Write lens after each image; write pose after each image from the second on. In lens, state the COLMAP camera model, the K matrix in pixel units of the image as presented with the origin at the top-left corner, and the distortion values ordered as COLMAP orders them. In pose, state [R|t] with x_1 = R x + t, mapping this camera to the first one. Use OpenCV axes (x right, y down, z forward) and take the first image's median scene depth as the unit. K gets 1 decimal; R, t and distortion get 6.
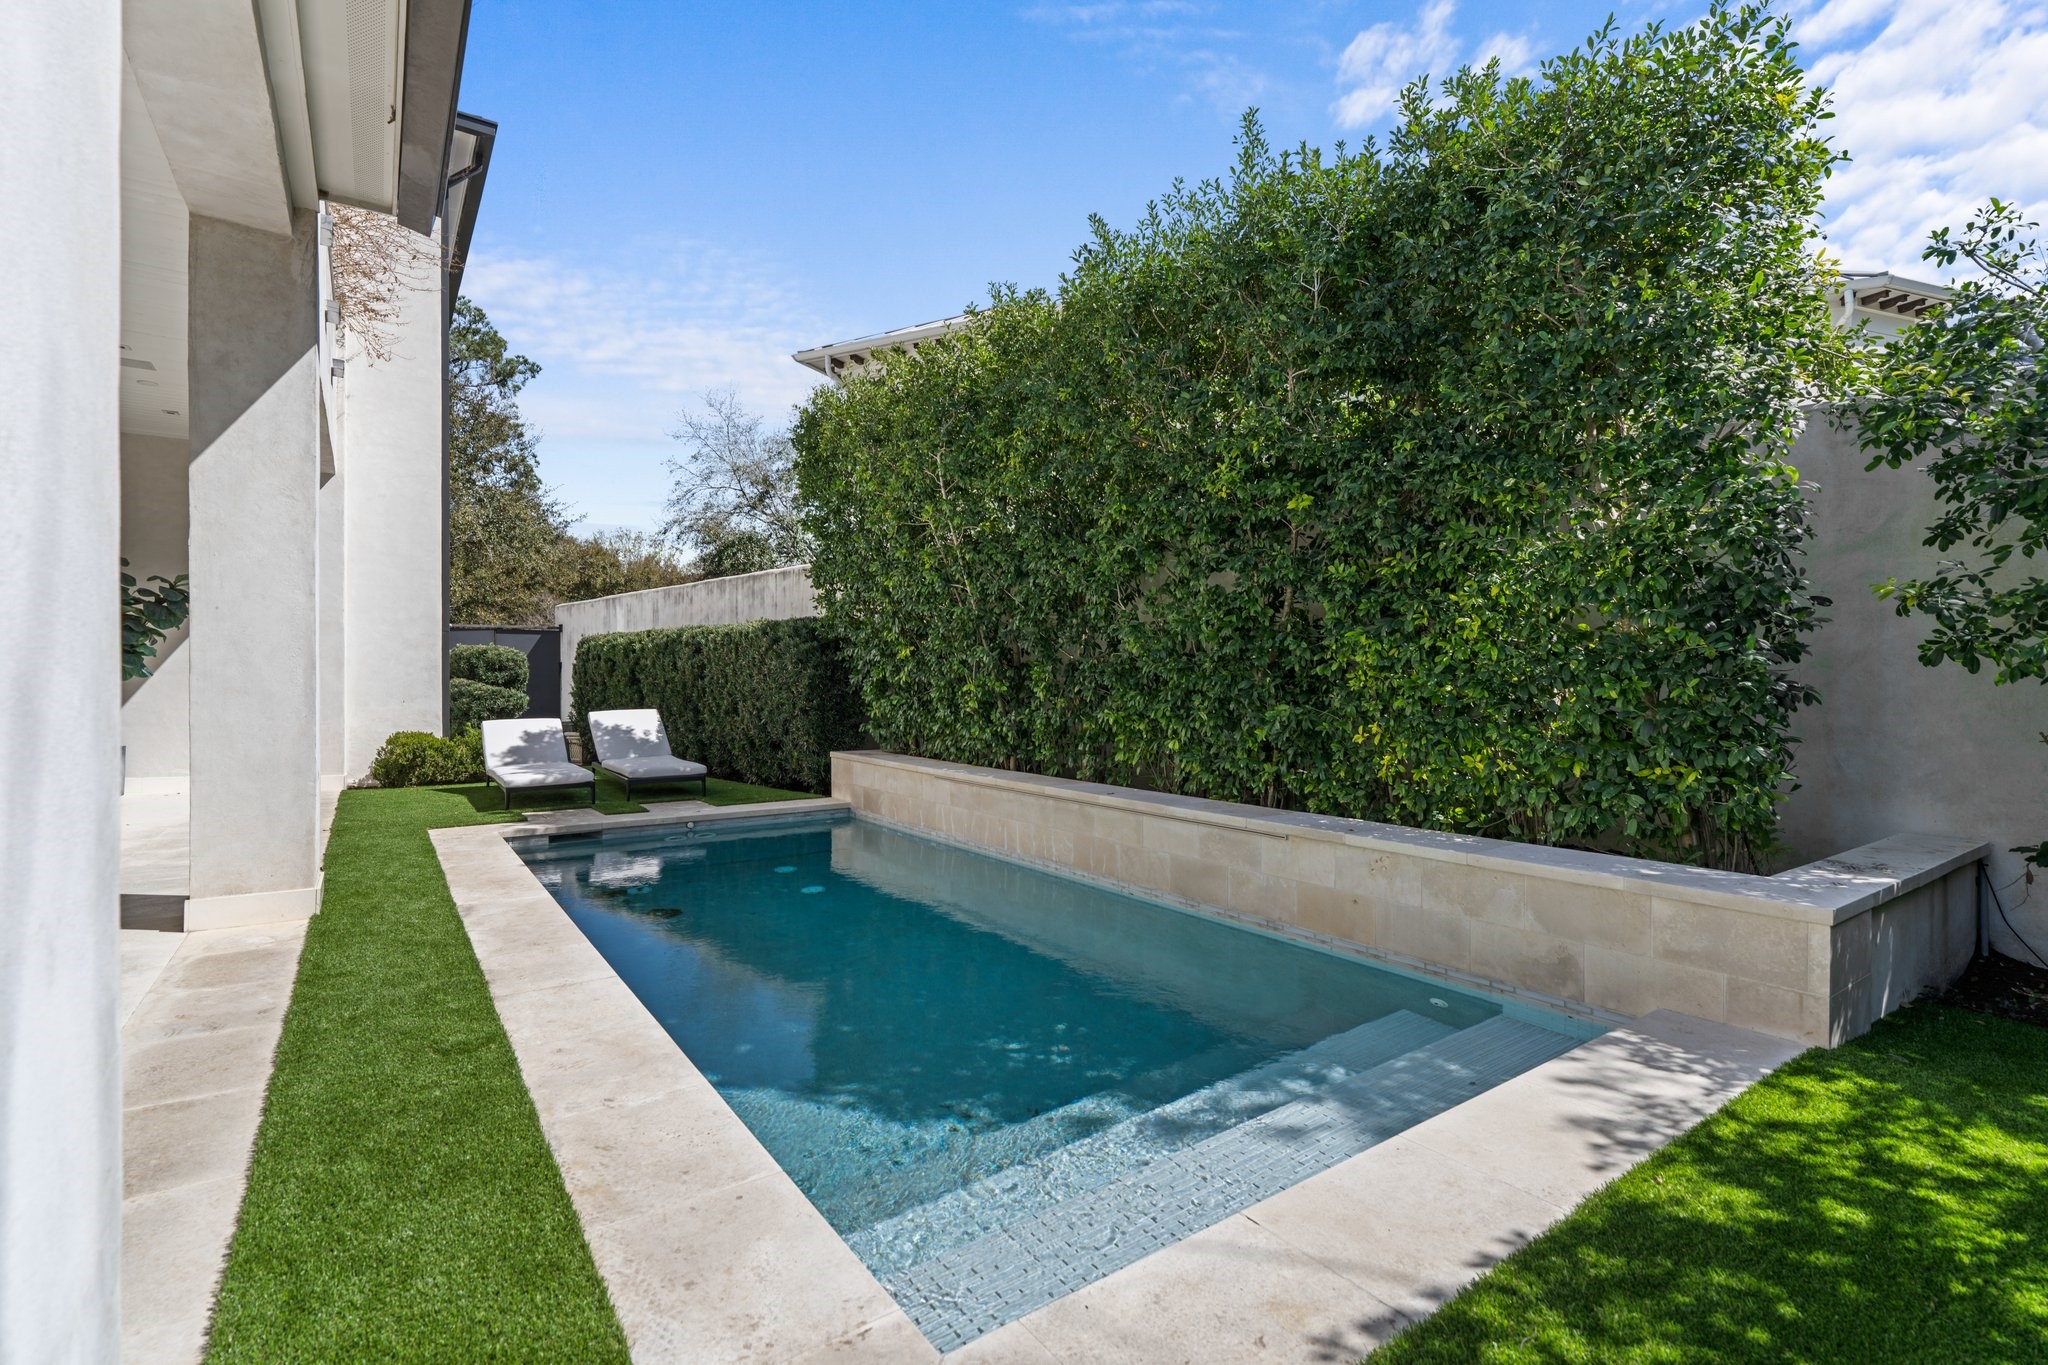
lens RADIAL K [[938.6, 0, 1011.1], [0, 938.6, 685.1], [0, 0, 1]] dist [-0.009256, 0.003301]
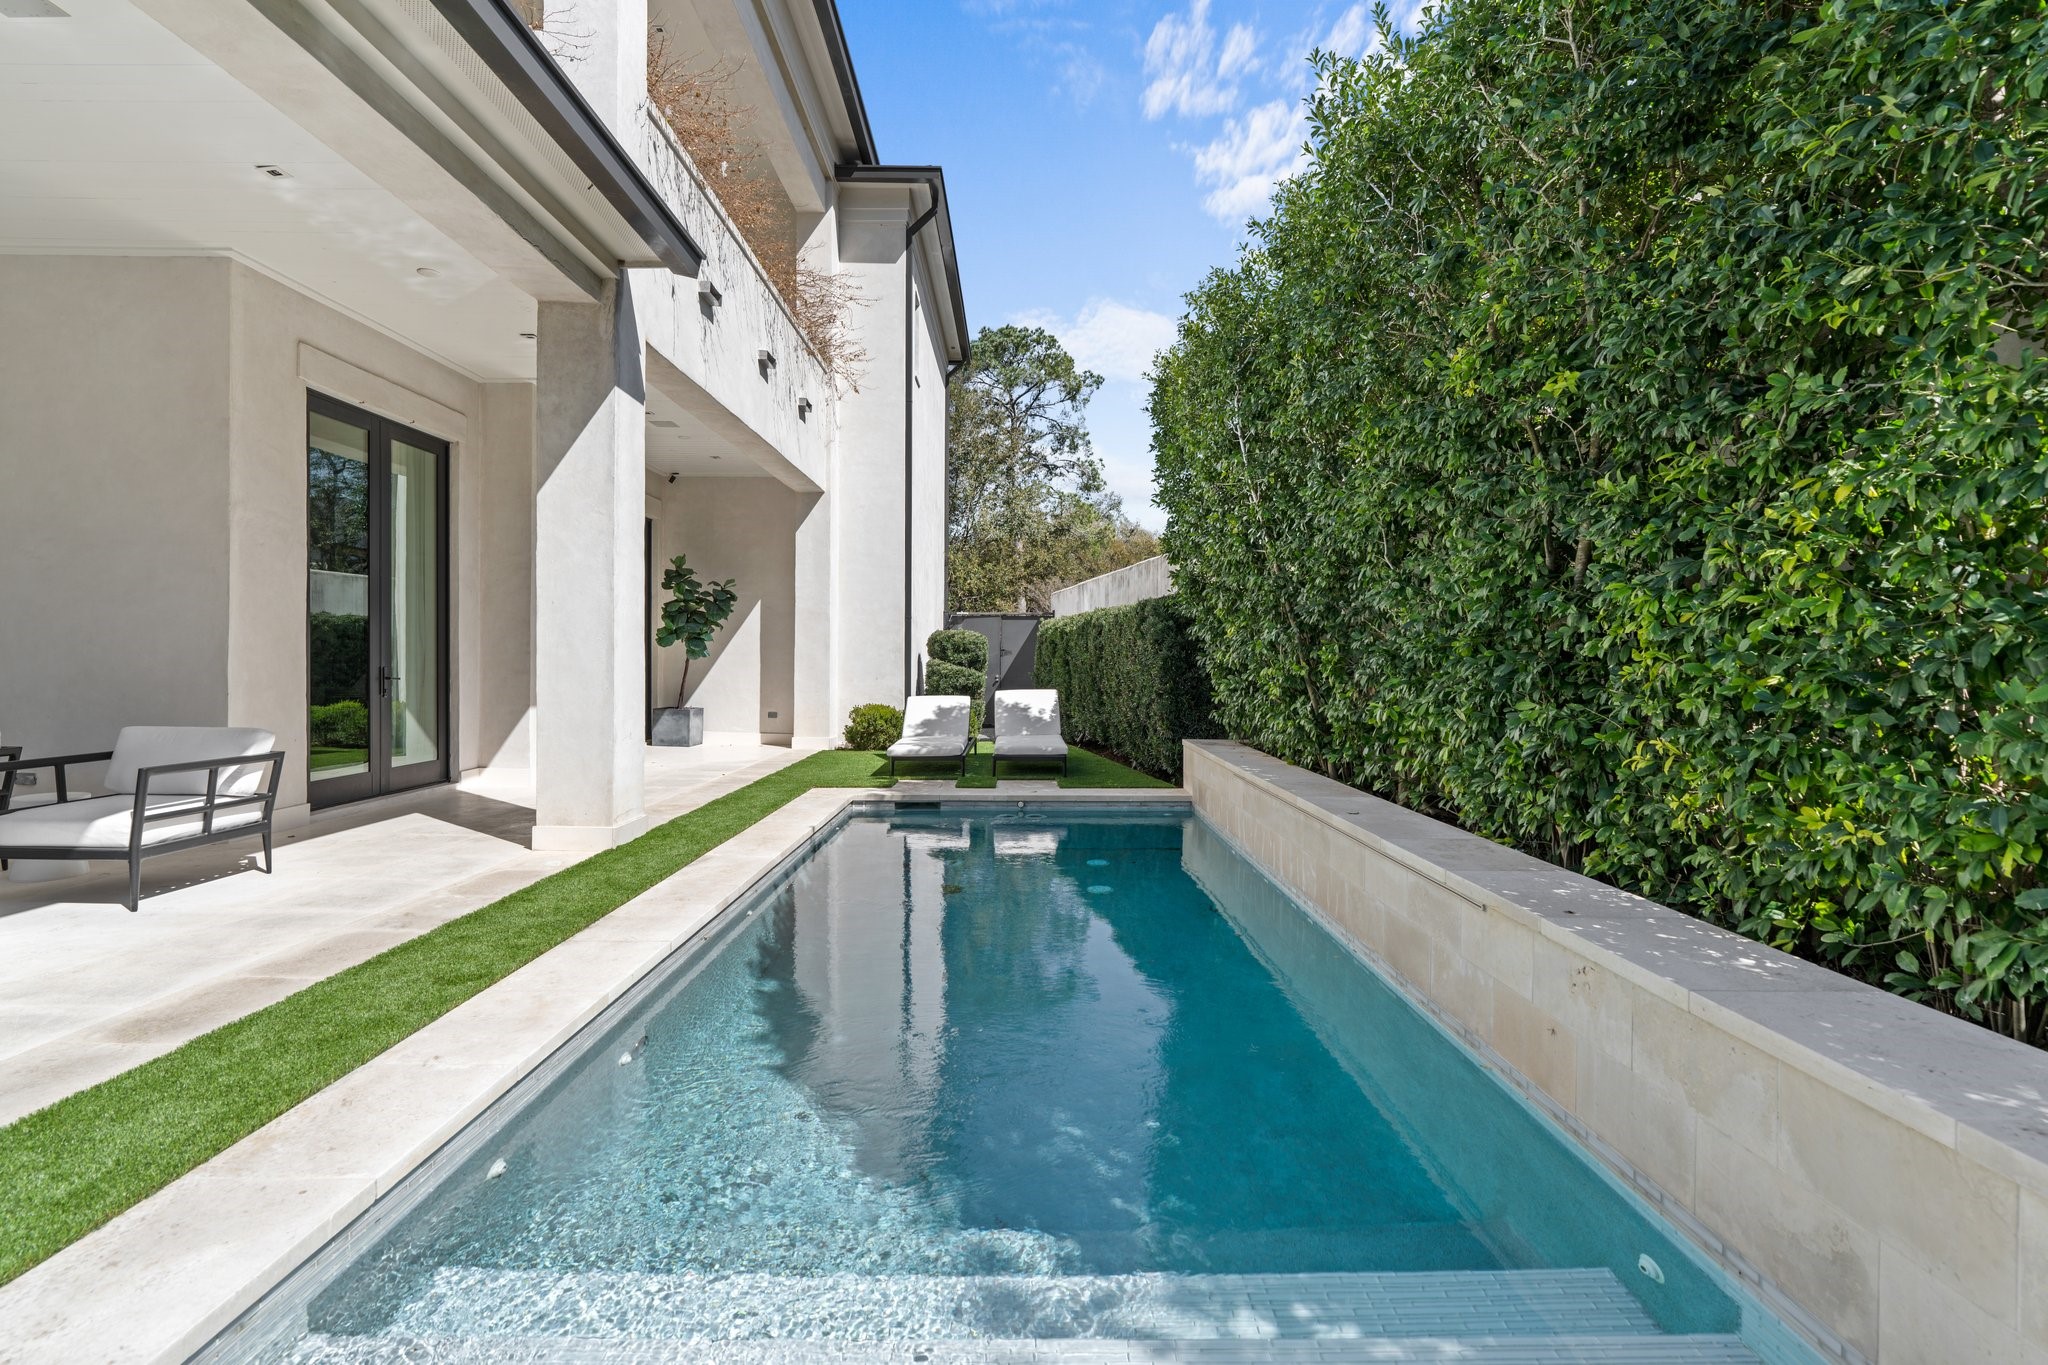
lens RADIAL K [[938.6, 0, 1013.3], [0, 938.6, 666.1], [0, 0, 1]] dist [-0.009256, 0.003301]
pose [[0.820012, 0.007759, -0.572293, 0.204403], [-0.008734, 0.999961, 0.001043, -0.000961], [0.572279, 0.004143, 0.820048, 0.147939]]
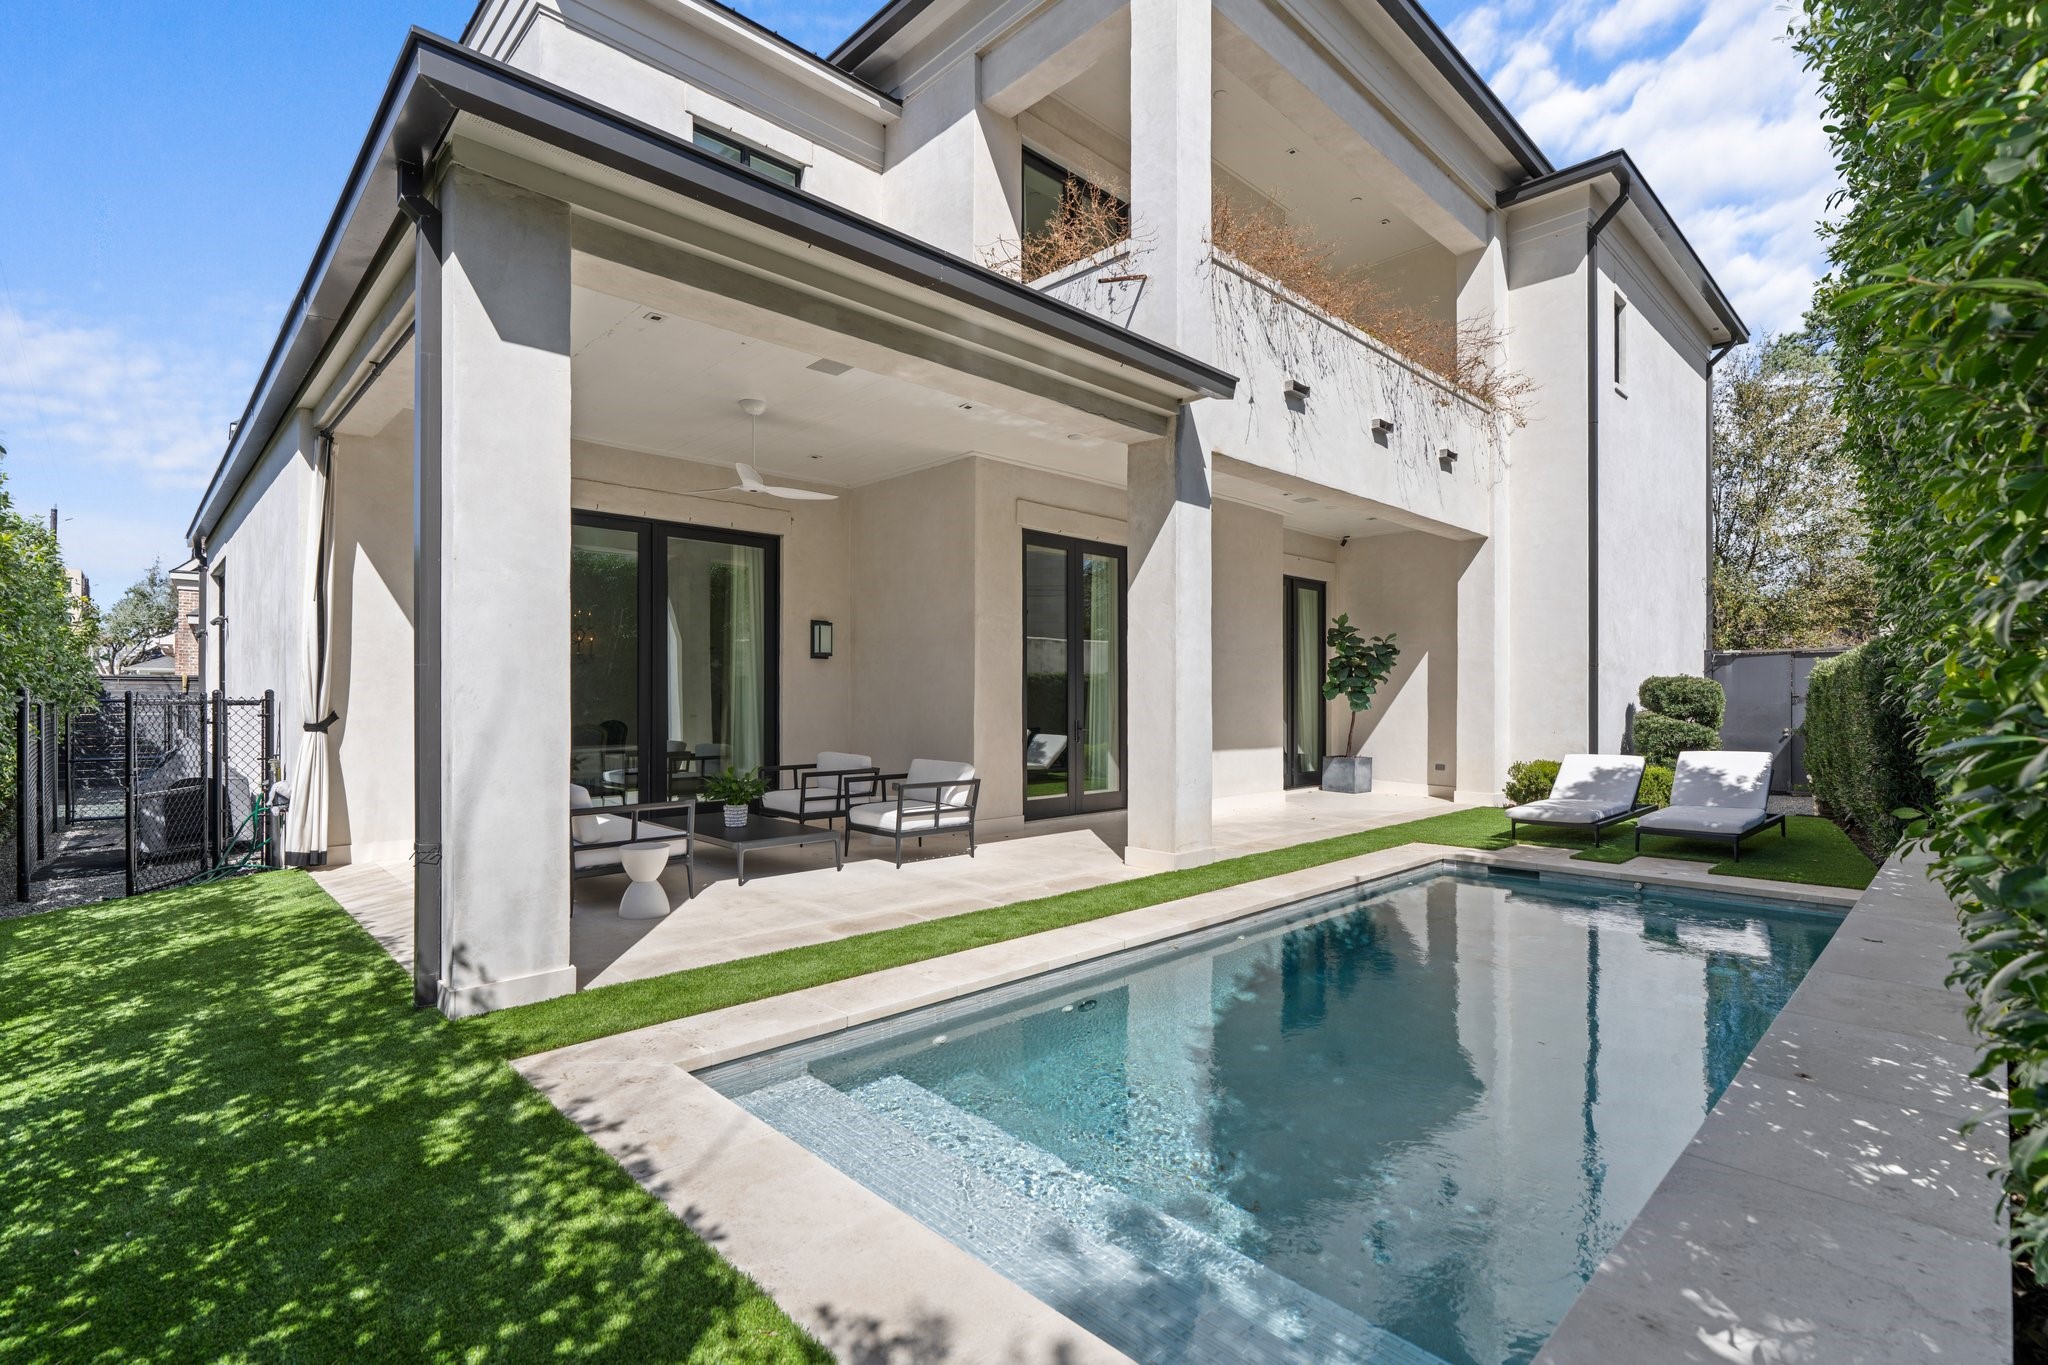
lens RADIAL K [[938.6, 0, 1018.5], [0, 938.6, 703.4], [0, 0, 1]] dist [-0.009256, 0.003301]
pose [[0.155338, 0.004274, -0.987852, 0.385054], [-0.007100, 0.999970, 0.003210, -0.018132], [0.987836, 0.006515, 0.155364, 0.260398]]
